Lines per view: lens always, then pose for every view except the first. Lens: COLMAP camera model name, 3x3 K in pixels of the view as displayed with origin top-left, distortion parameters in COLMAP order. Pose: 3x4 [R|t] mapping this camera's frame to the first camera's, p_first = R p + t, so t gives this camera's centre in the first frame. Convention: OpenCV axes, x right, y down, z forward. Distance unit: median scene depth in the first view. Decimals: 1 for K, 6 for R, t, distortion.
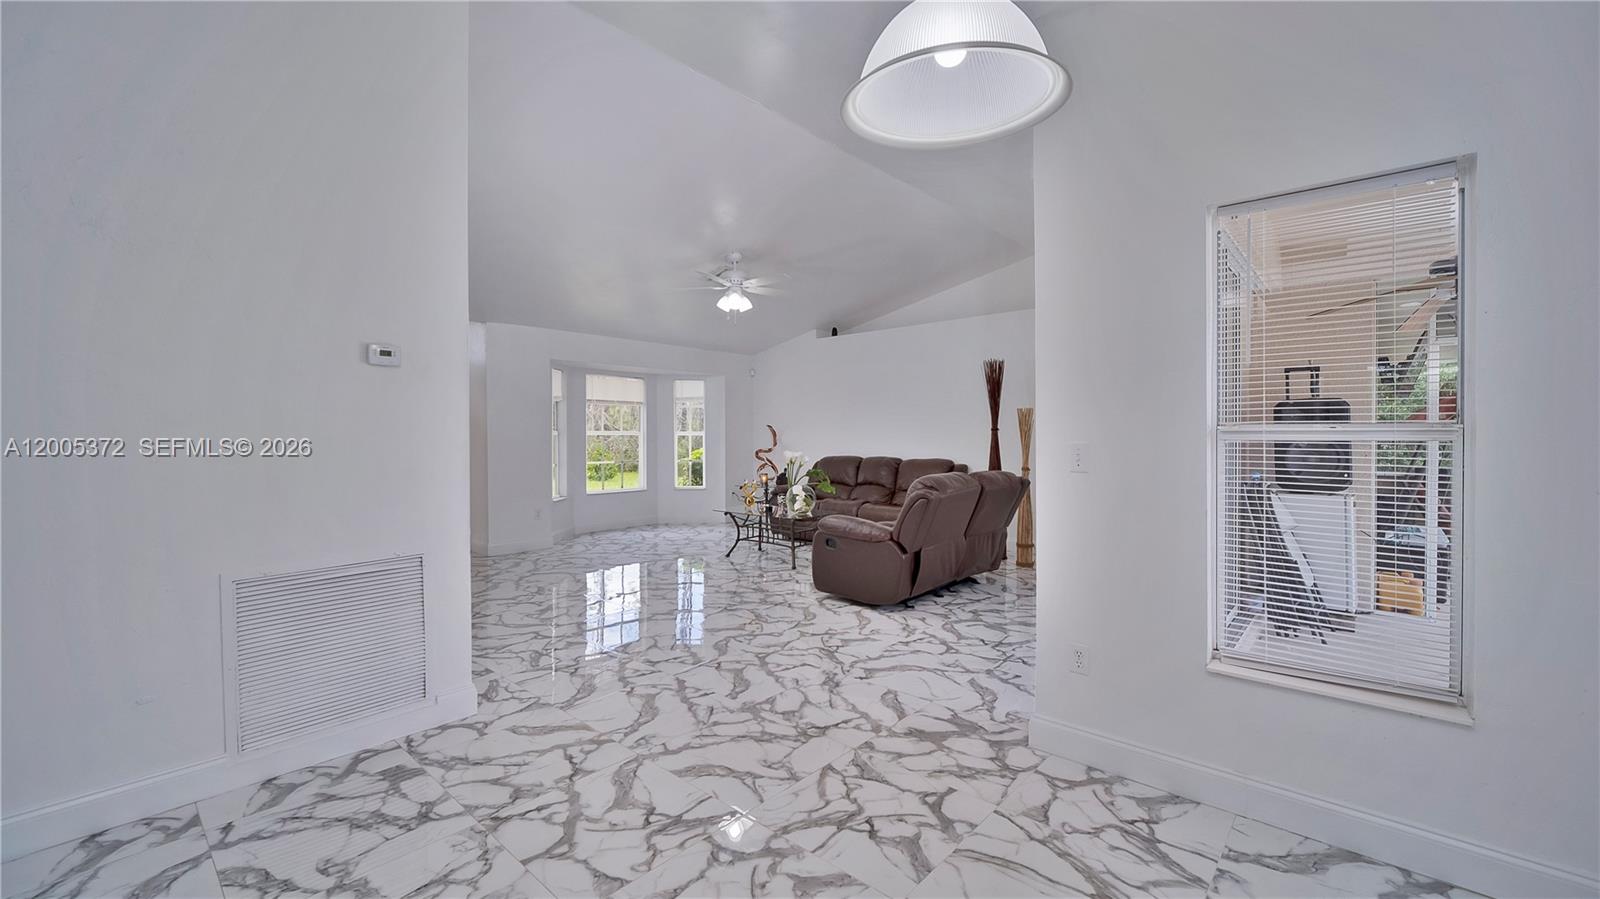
lens RADIAL K [[642.1, 0, 796.3], [0, 642.1, 437.5], [0, 0, 1]] dist [-0.002010, -0.000216]
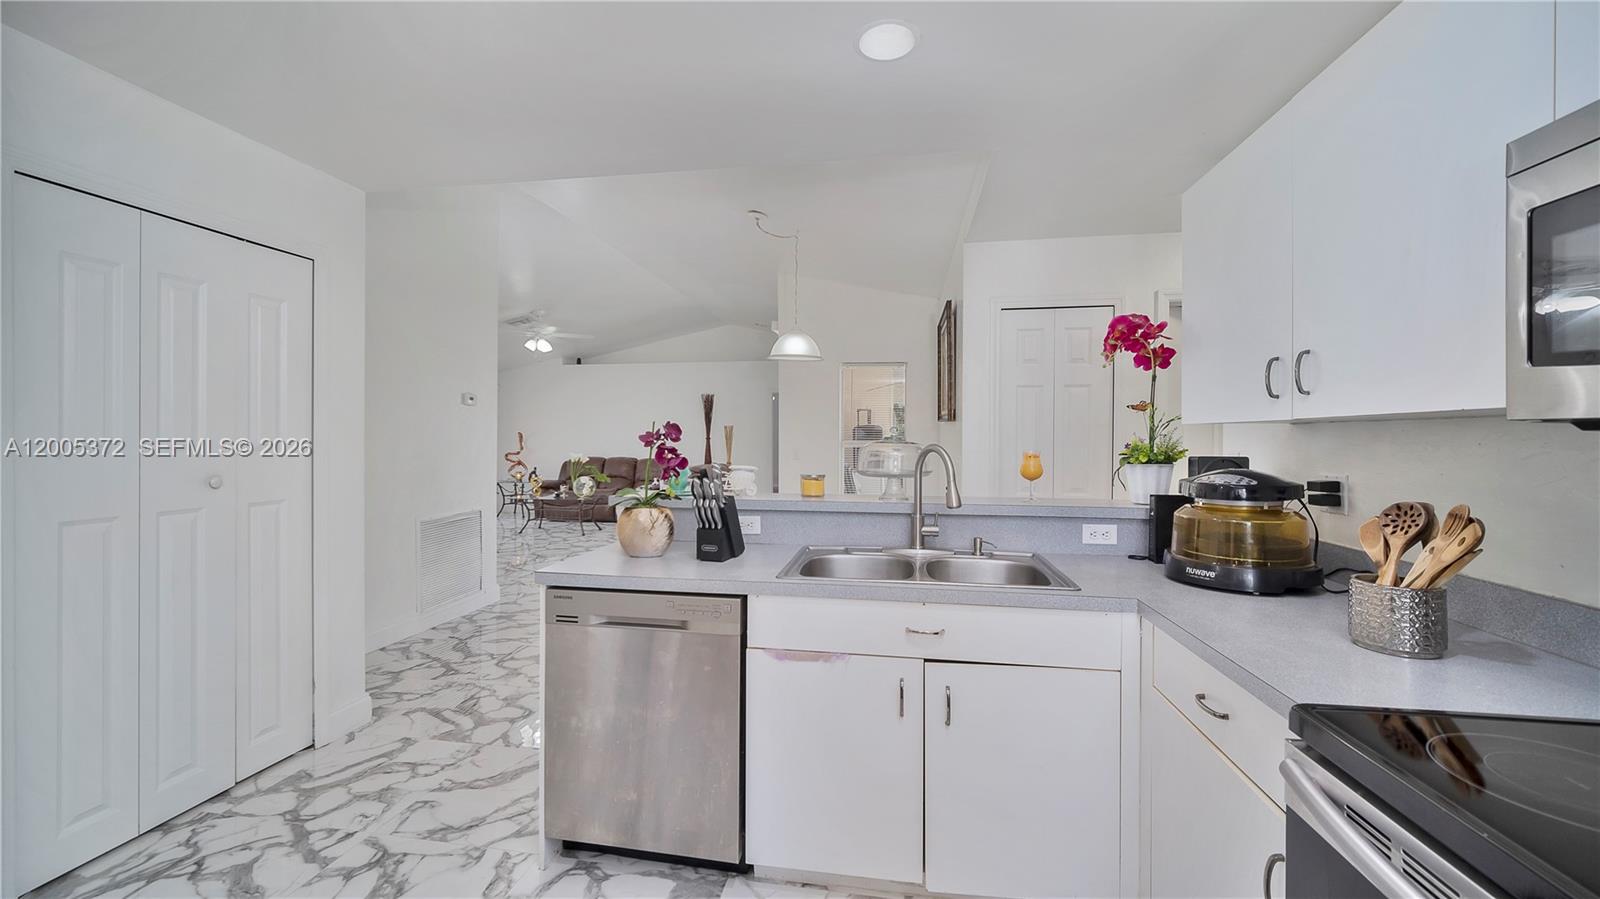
lens RADIAL K [[642.1, 0, 796.3], [0, 642.1, 437.5], [0, 0, 1]] dist [-0.002010, -0.000216]
pose [[0.842162, 0.008322, 0.539160, -0.357681], [-0.005205, 0.999960, -0.007304, -0.005002], [-0.539199, 0.003345, 0.842172, -0.436332]]
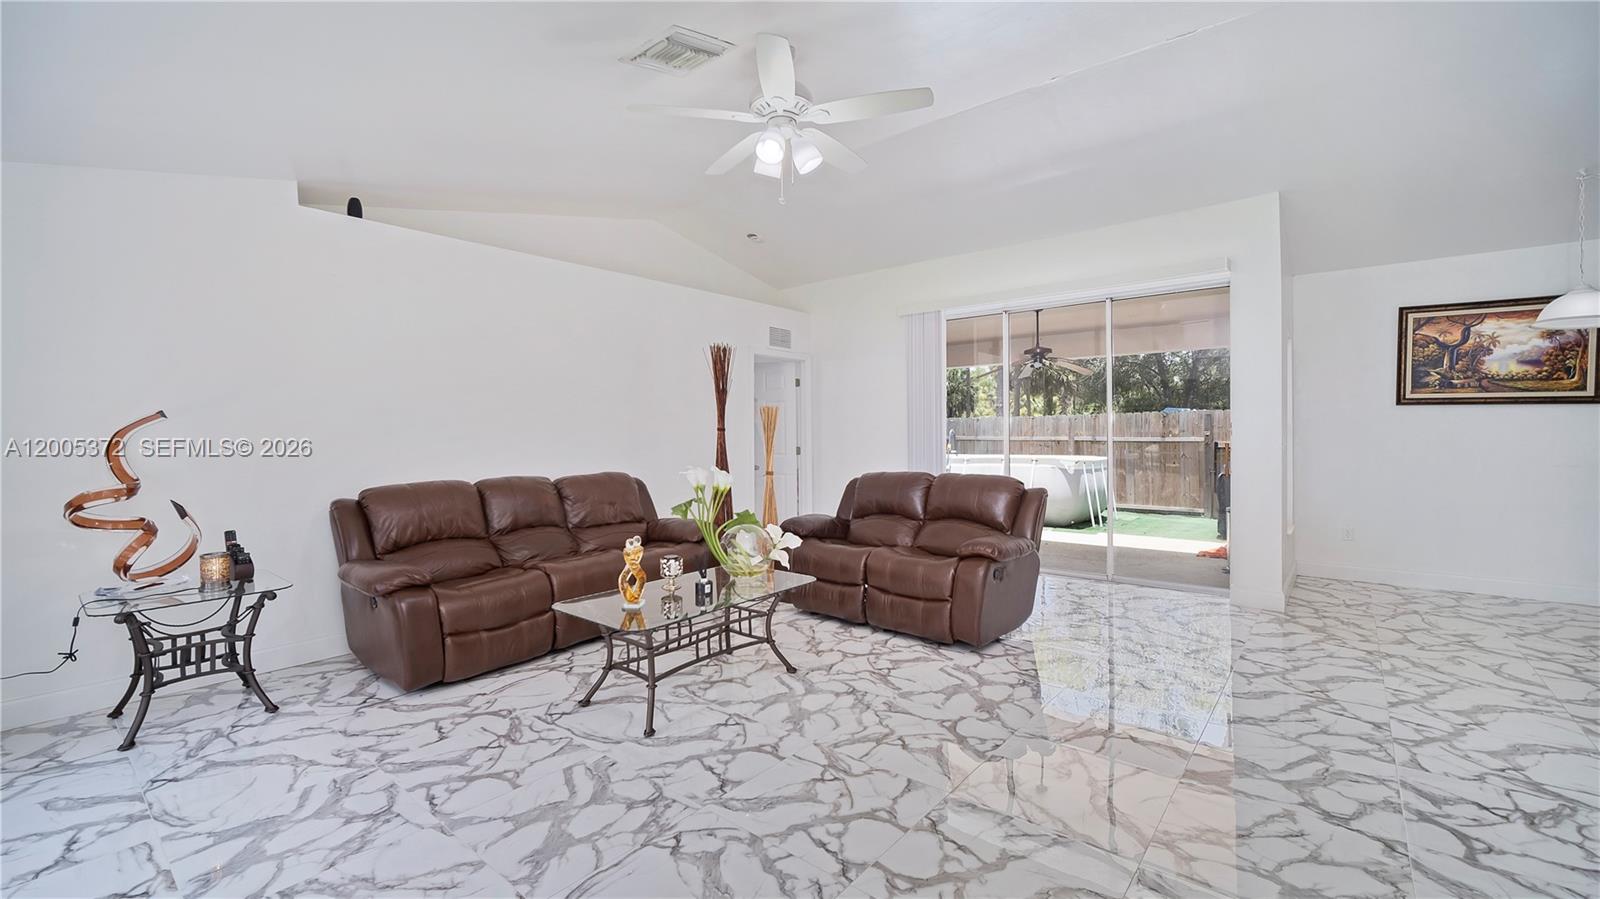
lens RADIAL K [[661.3, 0, 797.3], [0, 661.3, 439.7], [0, 0, 1]] dist [-0.002932, -0.000439]
pose [[-0.031745, -0.001328, 0.999495, -0.545611], [0.015776, 0.999874, 0.001829, 0.001045], [-0.999371, 0.015826, -0.031720, 0.949492]]
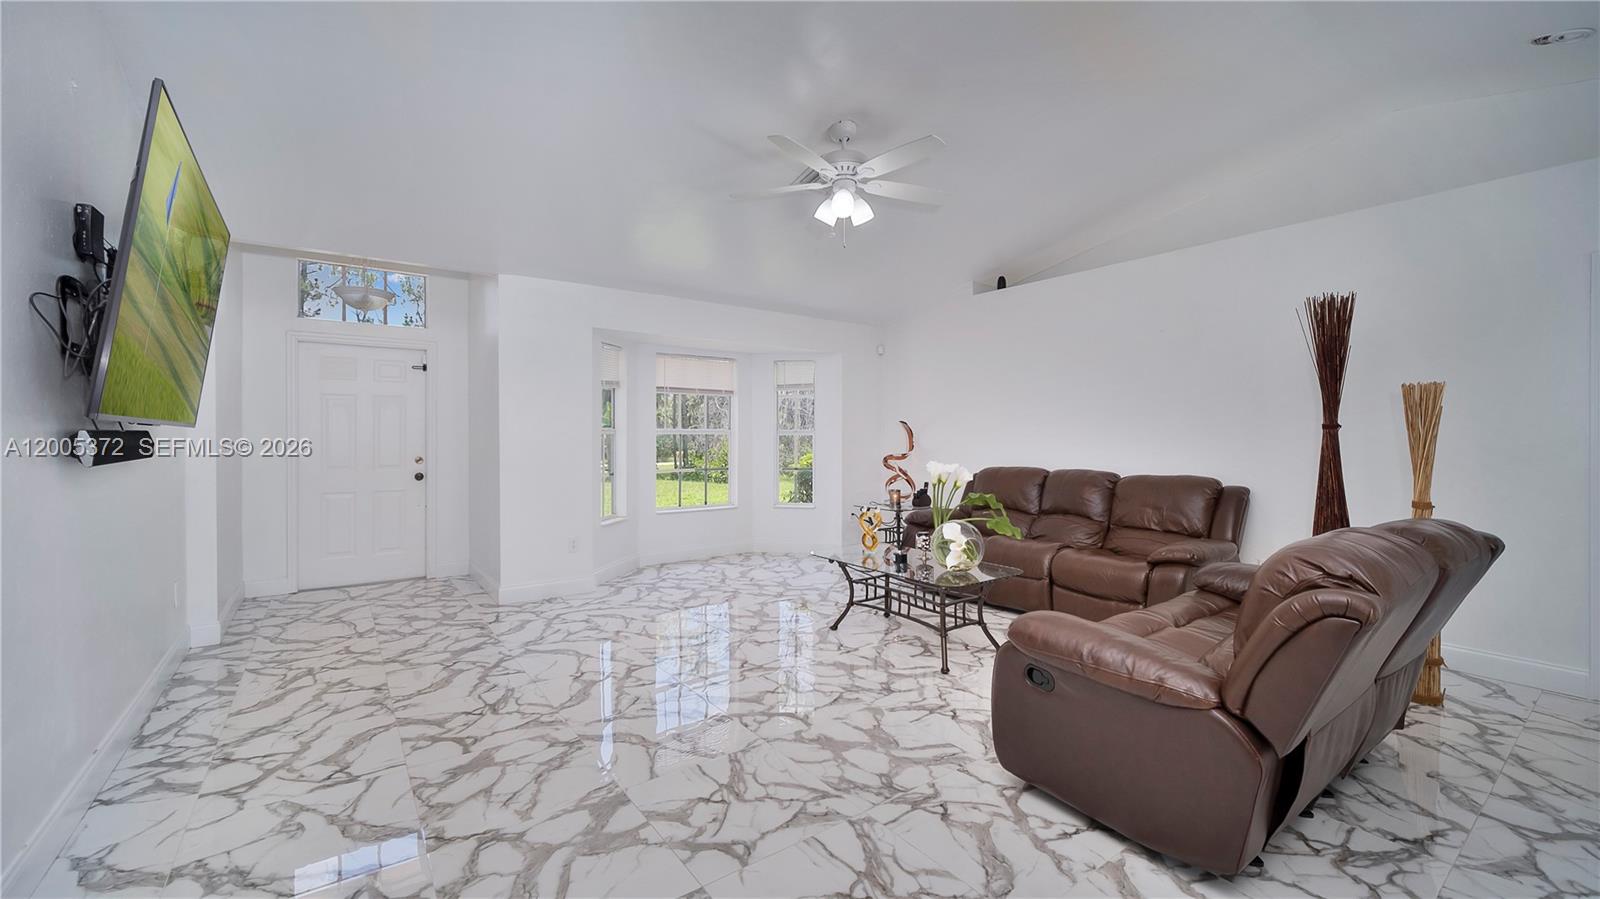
lens RADIAL K [[630.1, 0, 800.4], [0, 630.1, 444.8], [0, 0, 1]] dist [-0.001648, -0.000091]
pose [[0.979138, 0.007367, -0.203063, -0.016176], [-0.004890, 0.999907, 0.012697, -0.001622], [0.203137, -0.011440, 0.979083, 0.405786]]
